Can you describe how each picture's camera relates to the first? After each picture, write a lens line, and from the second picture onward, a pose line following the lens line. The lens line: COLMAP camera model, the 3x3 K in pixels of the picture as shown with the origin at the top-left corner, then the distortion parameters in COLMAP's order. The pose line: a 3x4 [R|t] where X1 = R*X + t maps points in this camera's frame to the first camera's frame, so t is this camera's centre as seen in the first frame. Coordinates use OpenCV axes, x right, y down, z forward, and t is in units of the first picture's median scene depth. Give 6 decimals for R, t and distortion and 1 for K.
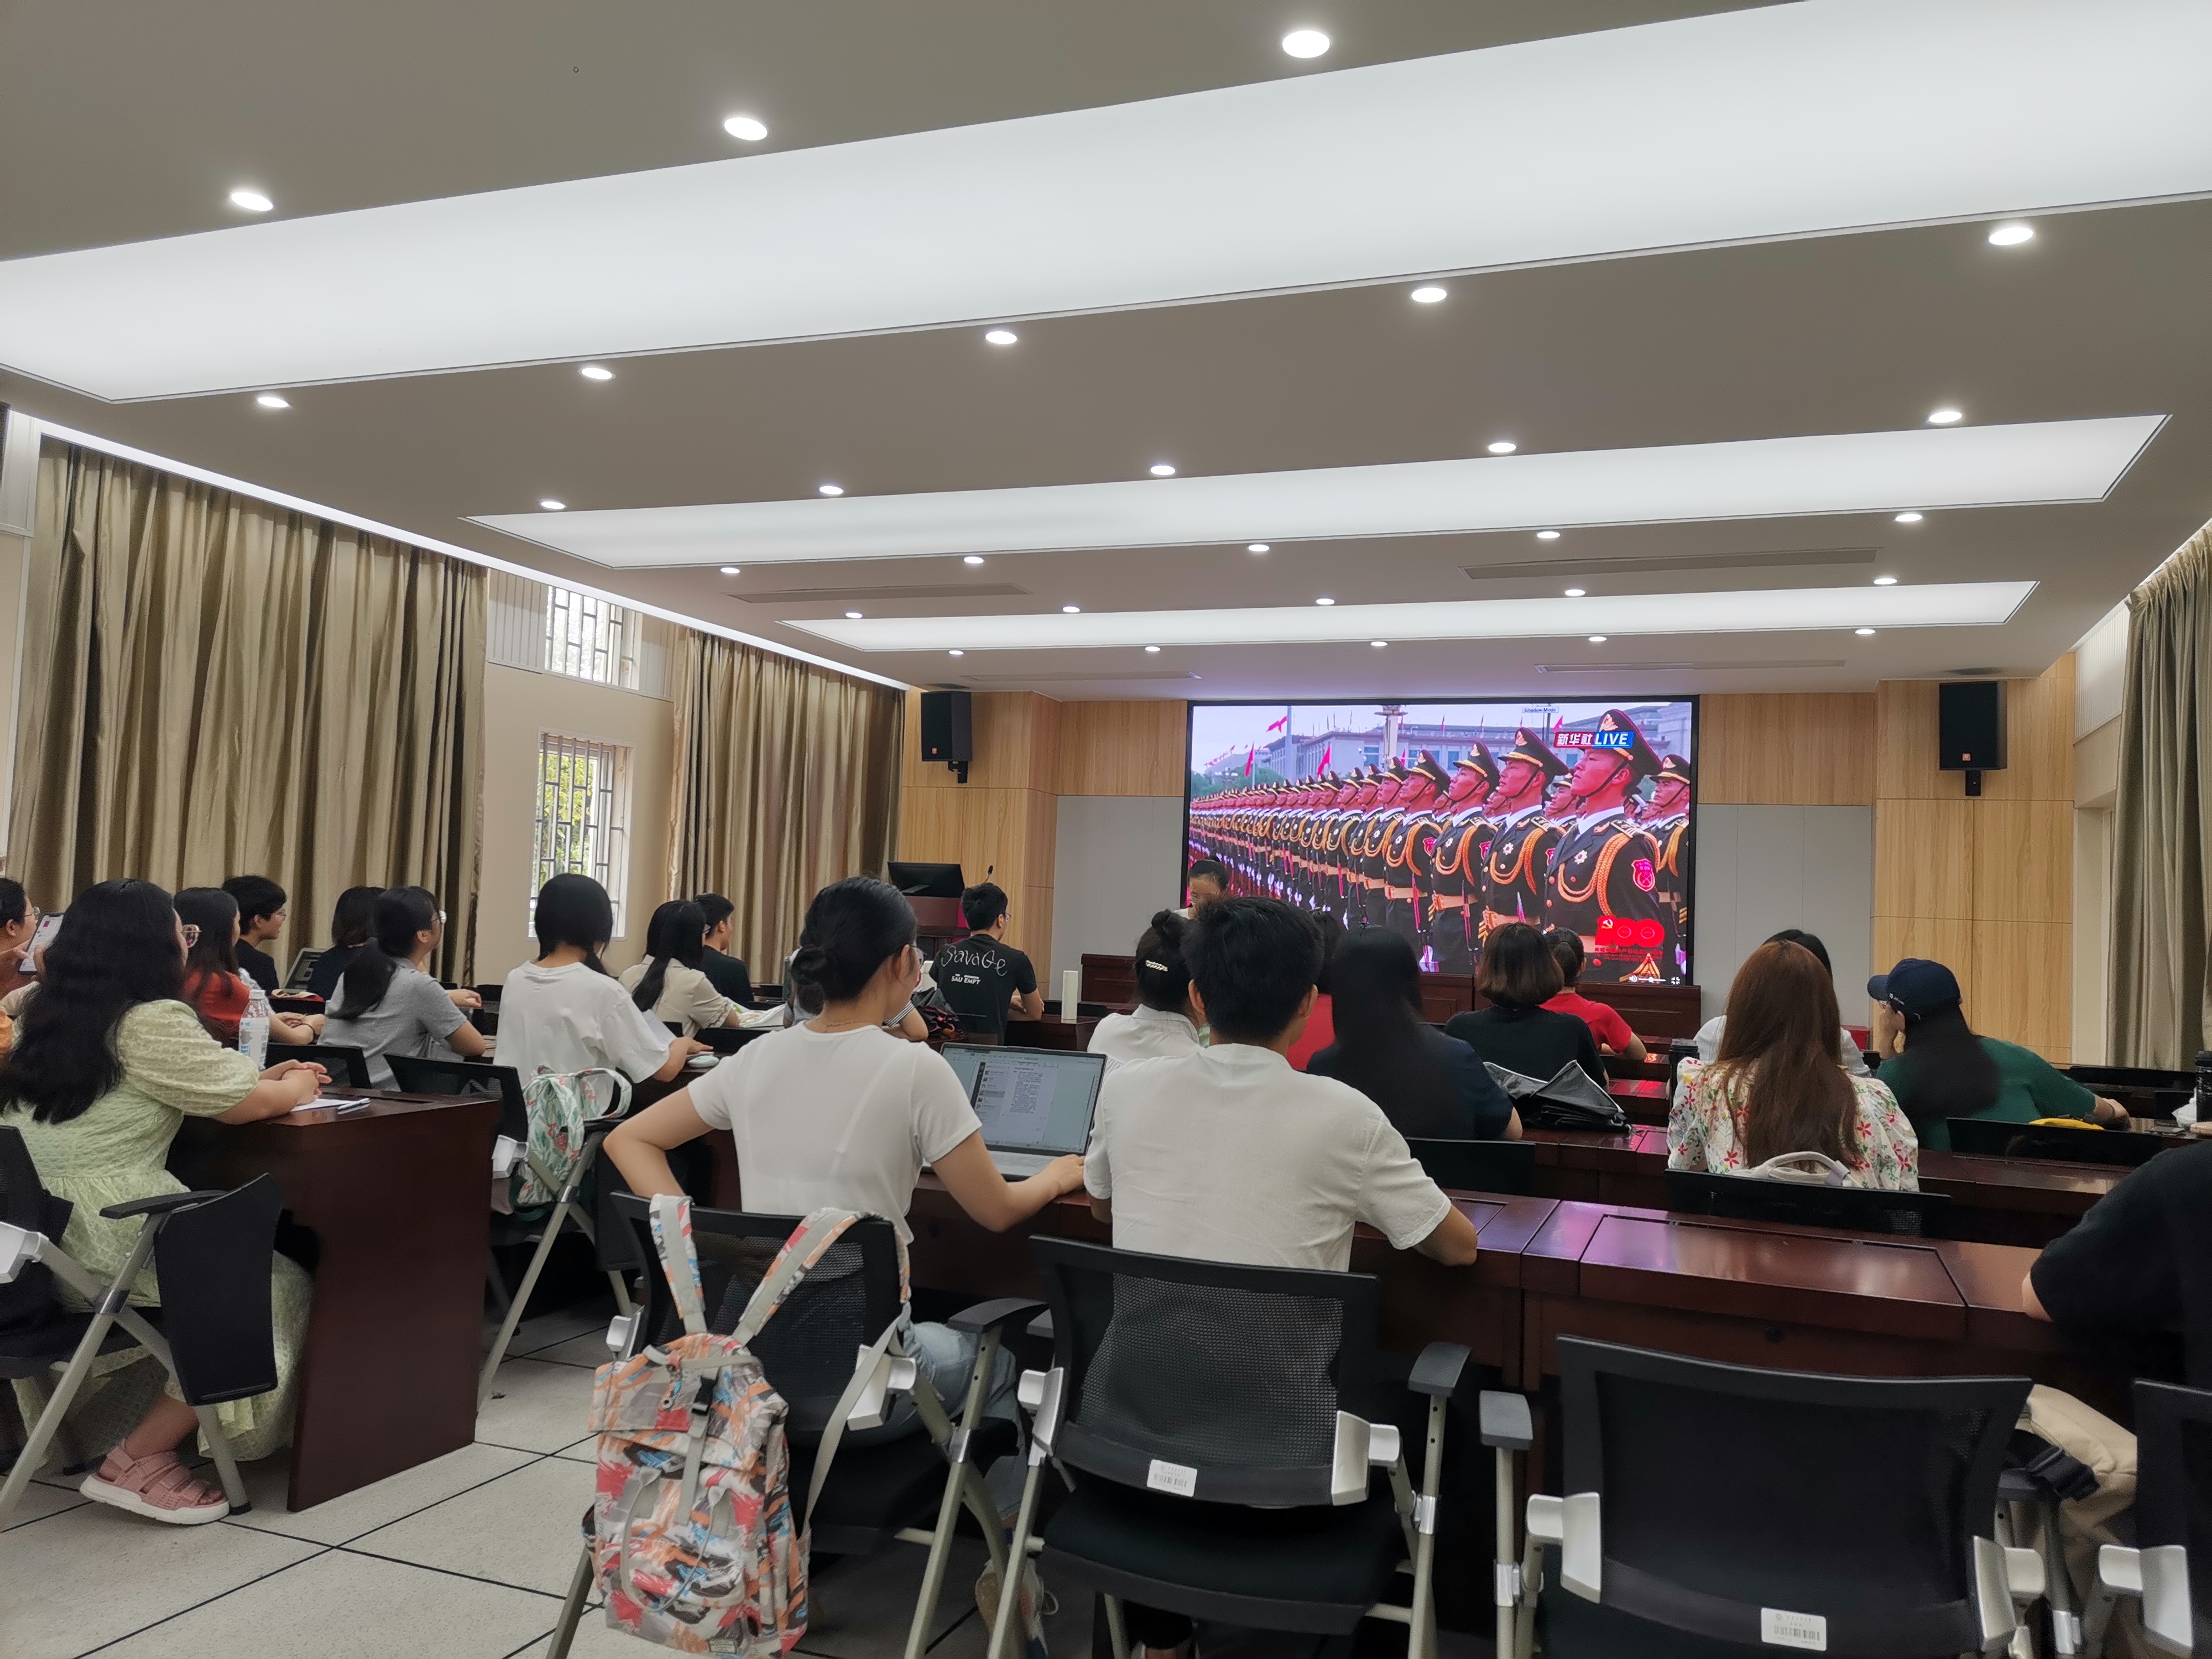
lens RADIAL K [[1636.1, 0, 1106.0], [0, 1636.1, 829.5], [0, 0, 1]] dist [0.099364, -0.122619]
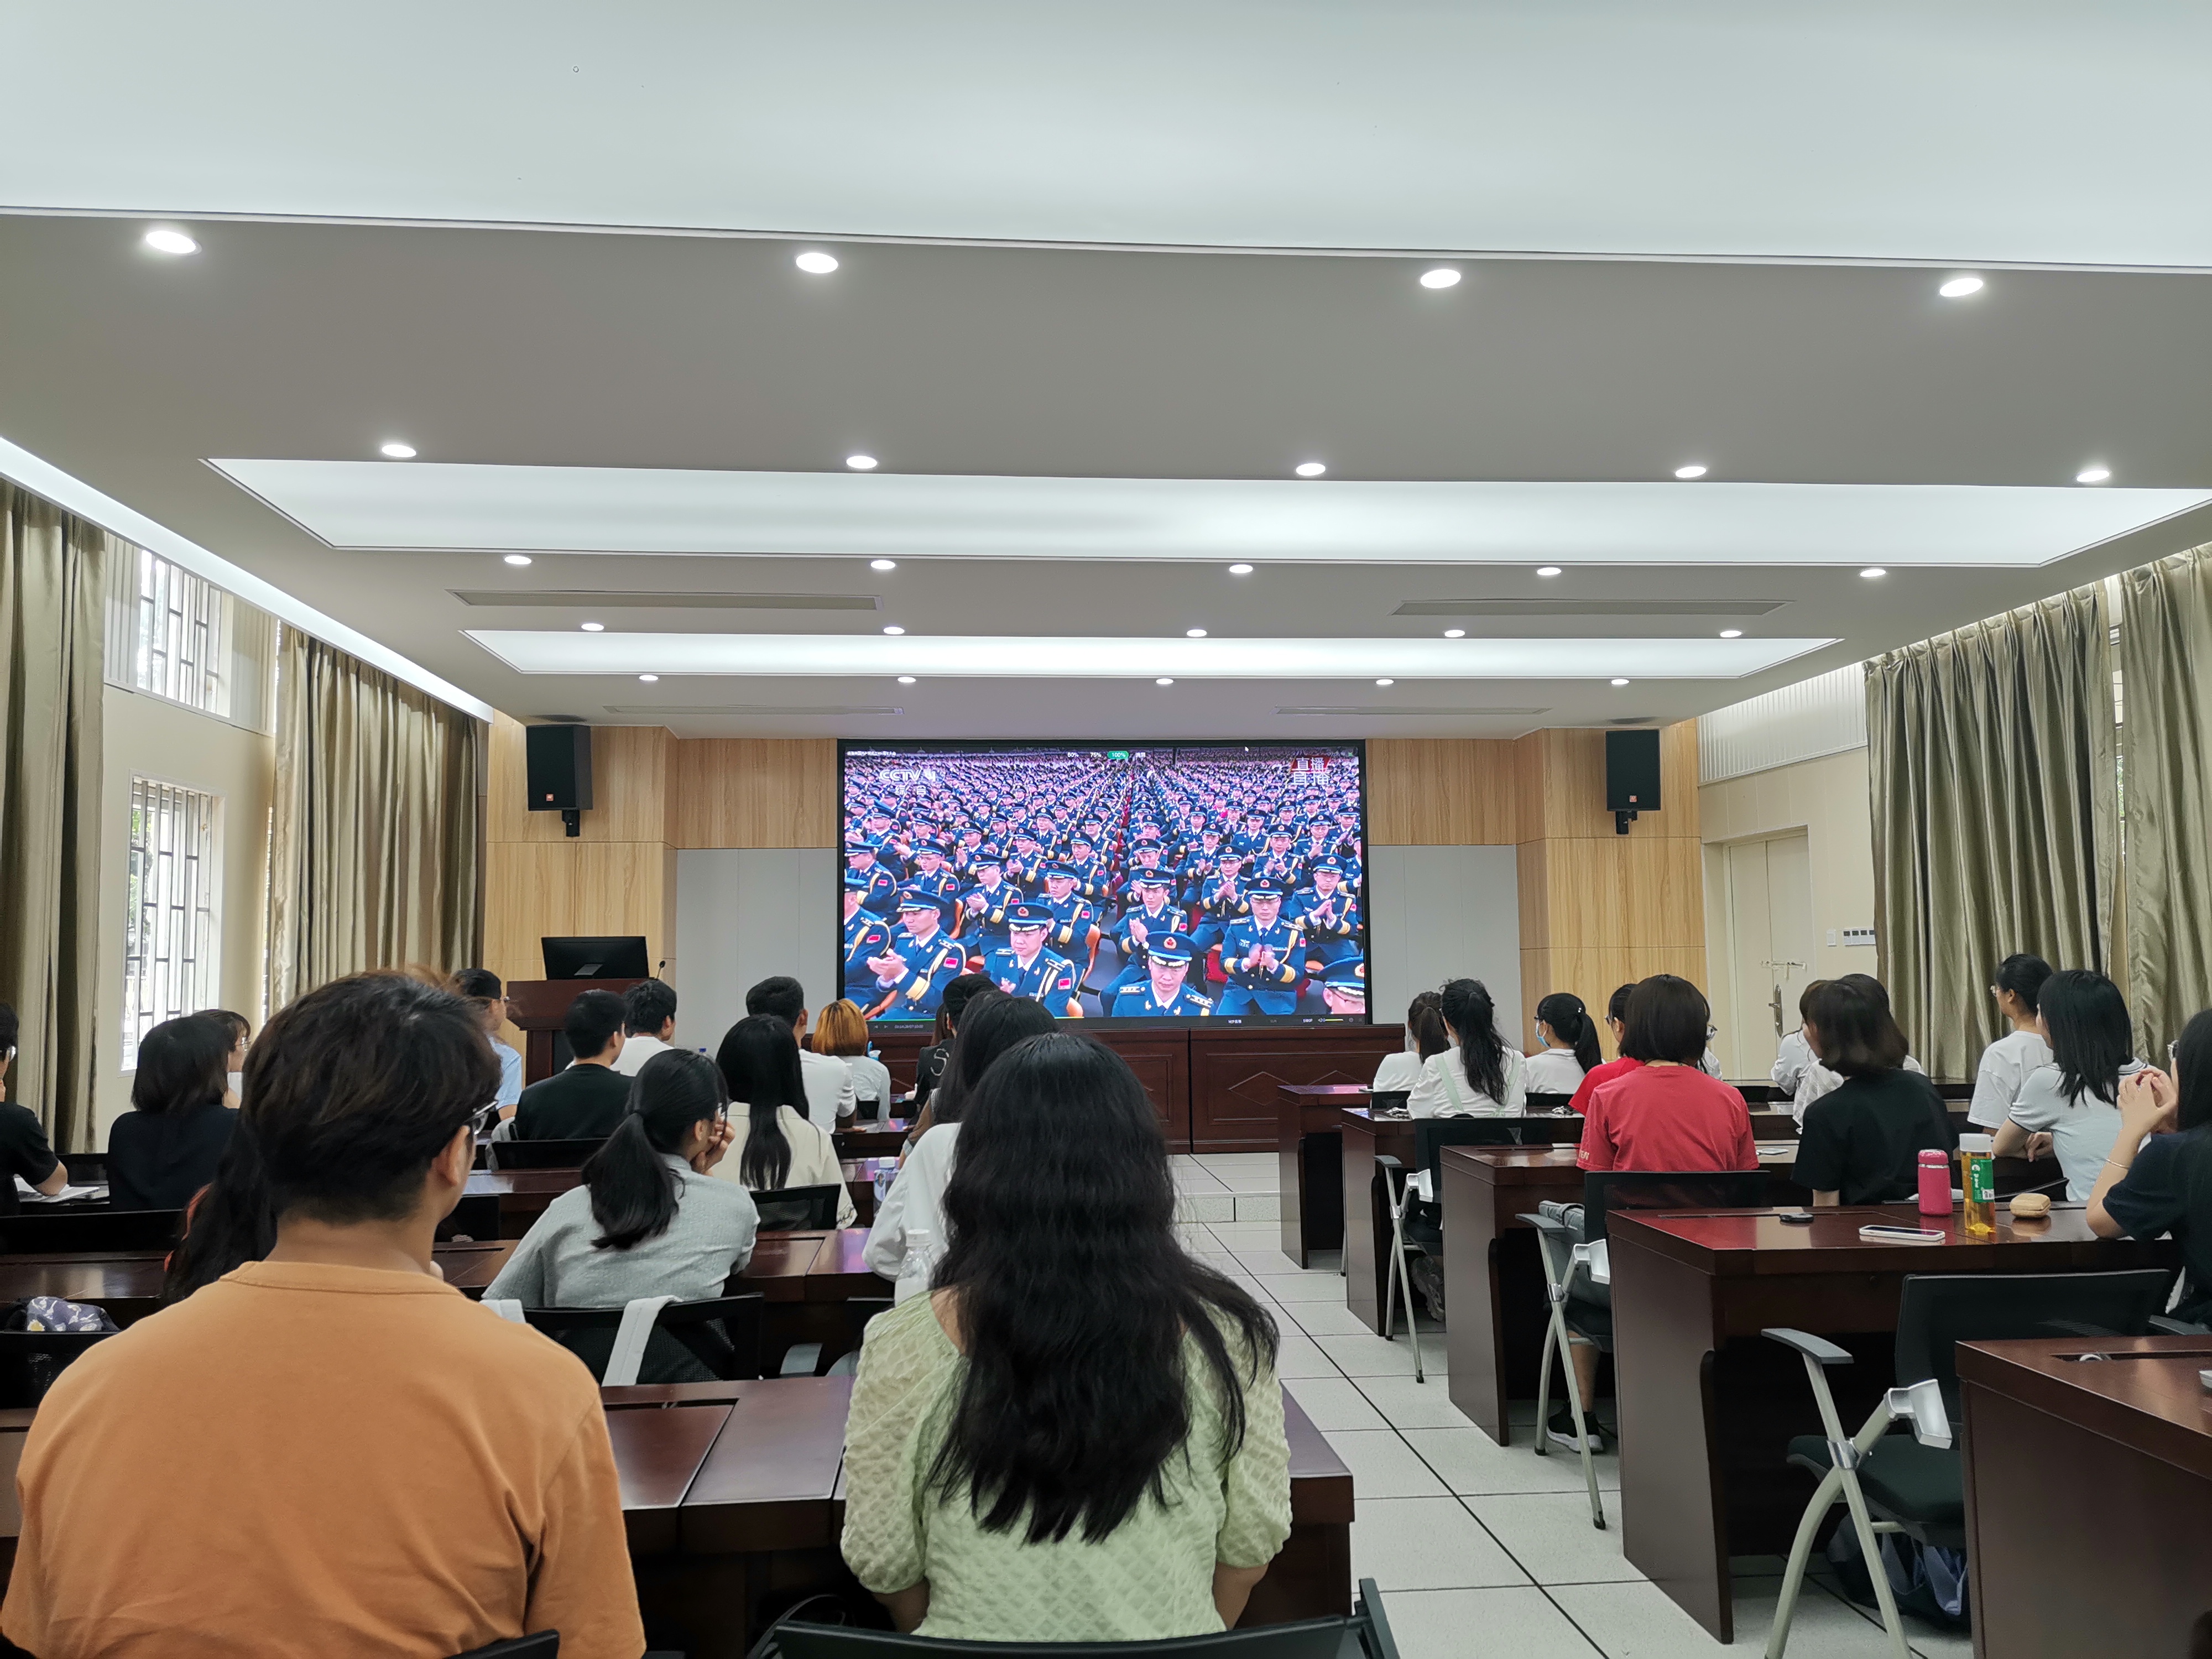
lens RADIAL K [[1636.1, 0, 1106.0], [0, 1636.1, 829.5], [0, 0, 1]] dist [0.099364, -0.122619]
pose [[0.897503, -0.014855, 0.440757, -0.373919], [0.026161, 0.999466, -0.019584, -0.015142], [-0.440231, 0.029107, 0.897413, 0.243116]]
